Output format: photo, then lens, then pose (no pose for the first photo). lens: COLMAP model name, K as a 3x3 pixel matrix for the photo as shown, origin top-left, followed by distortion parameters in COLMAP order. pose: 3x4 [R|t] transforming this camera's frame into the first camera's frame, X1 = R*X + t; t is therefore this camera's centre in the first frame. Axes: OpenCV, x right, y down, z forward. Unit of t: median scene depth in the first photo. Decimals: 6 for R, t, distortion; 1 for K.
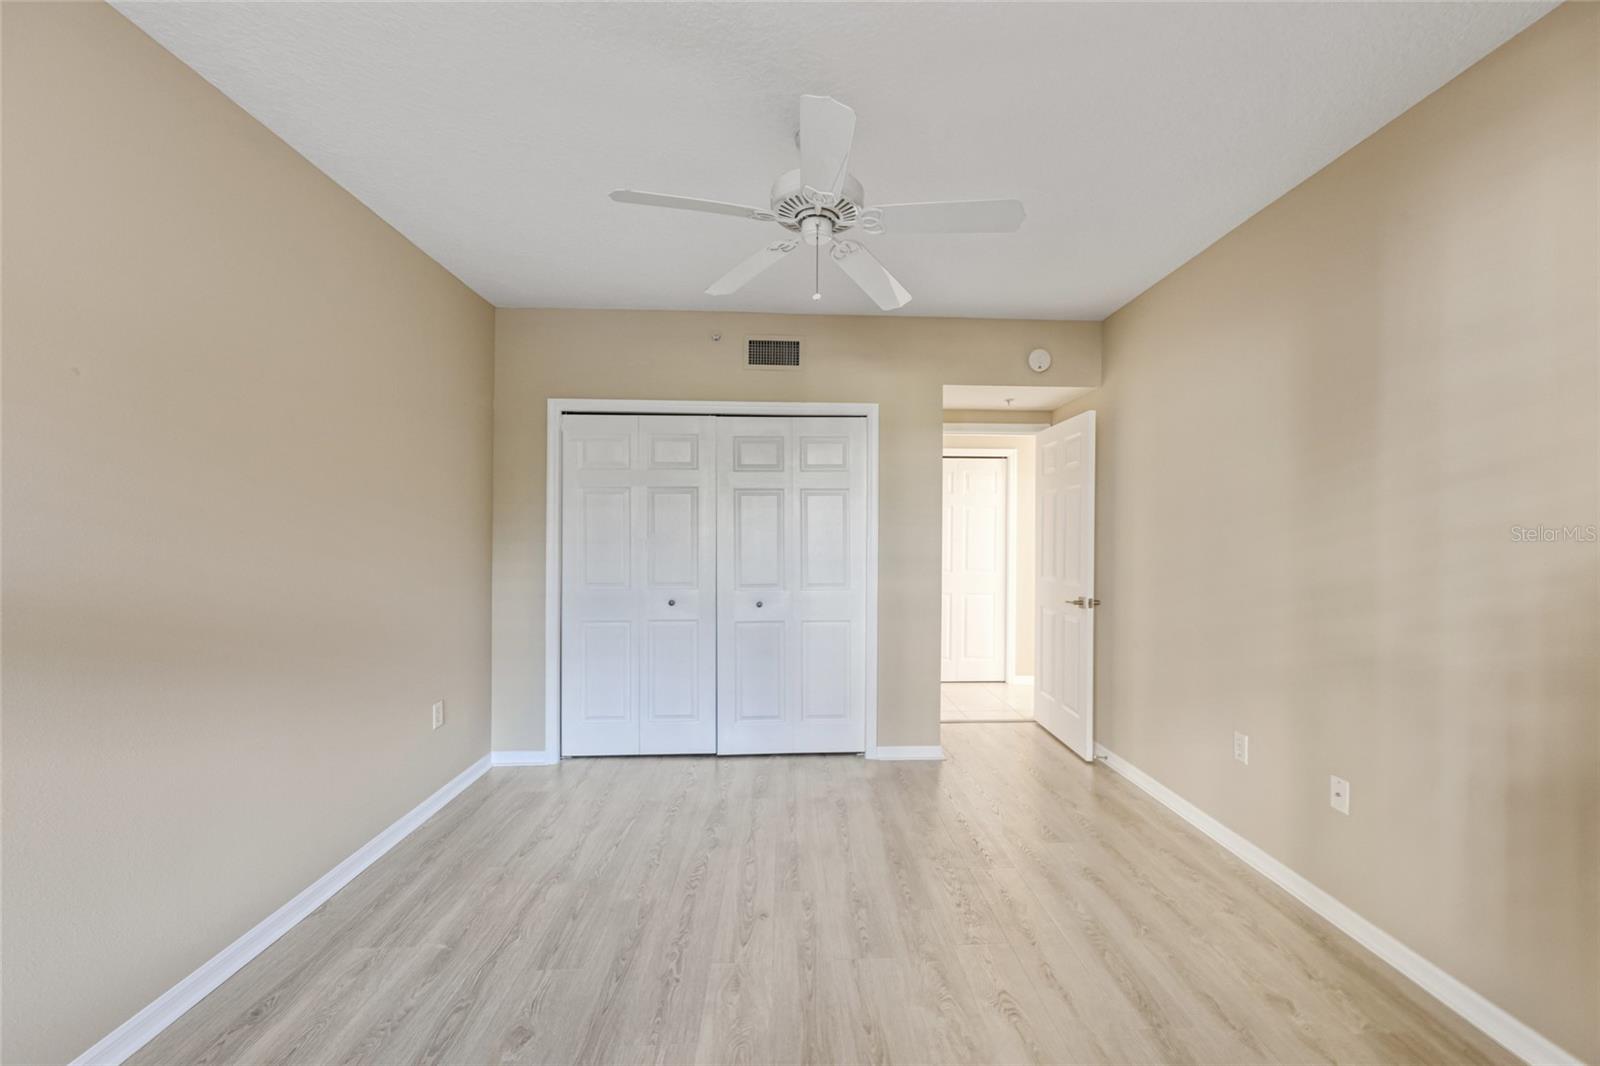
lens RADIAL K [[628.8, 0, 805.6], [0, 628.8, 533.4], [0, 0, 1]] dist [-0.001903, -0.000221]
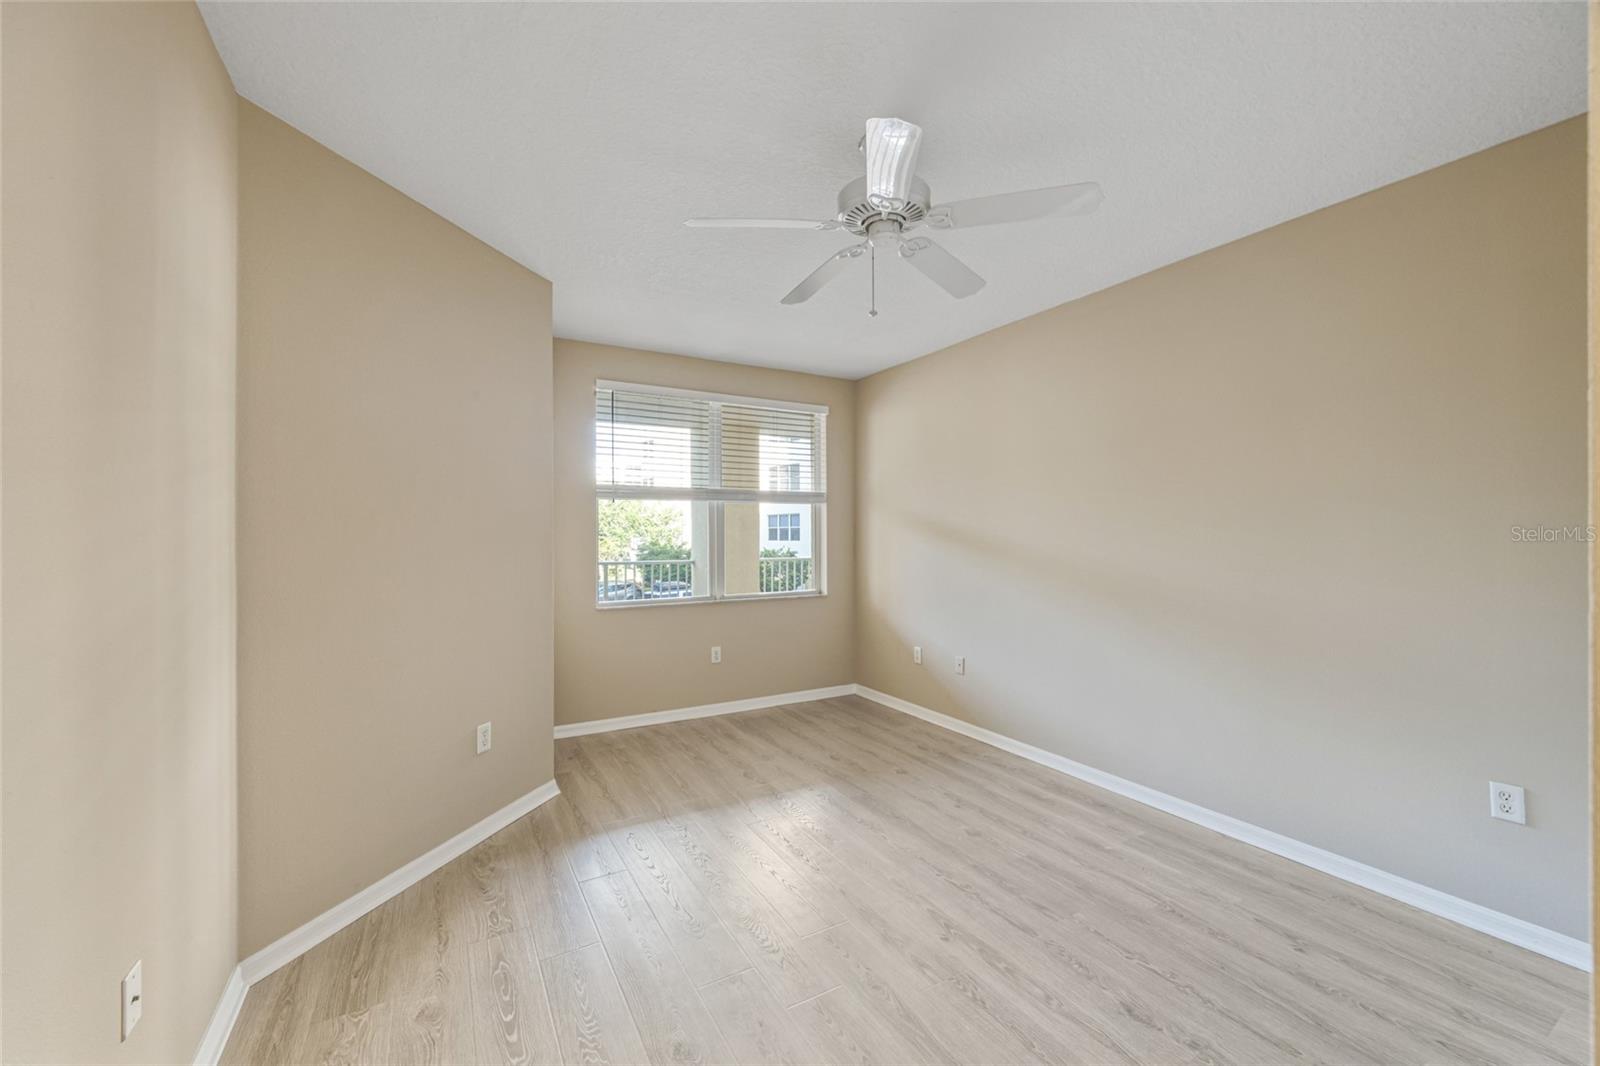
lens RADIAL K [[628.8, 0, 802.5], [0, 628.8, 534.8], [0, 0, 1]] dist [-0.001903, -0.000221]
pose [[-0.885060, -0.001037, -0.465476, 0.587683], [0.000346, 0.999996, -0.002884, 0.001265], [0.465477, -0.002713, -0.885056, 1.808625]]
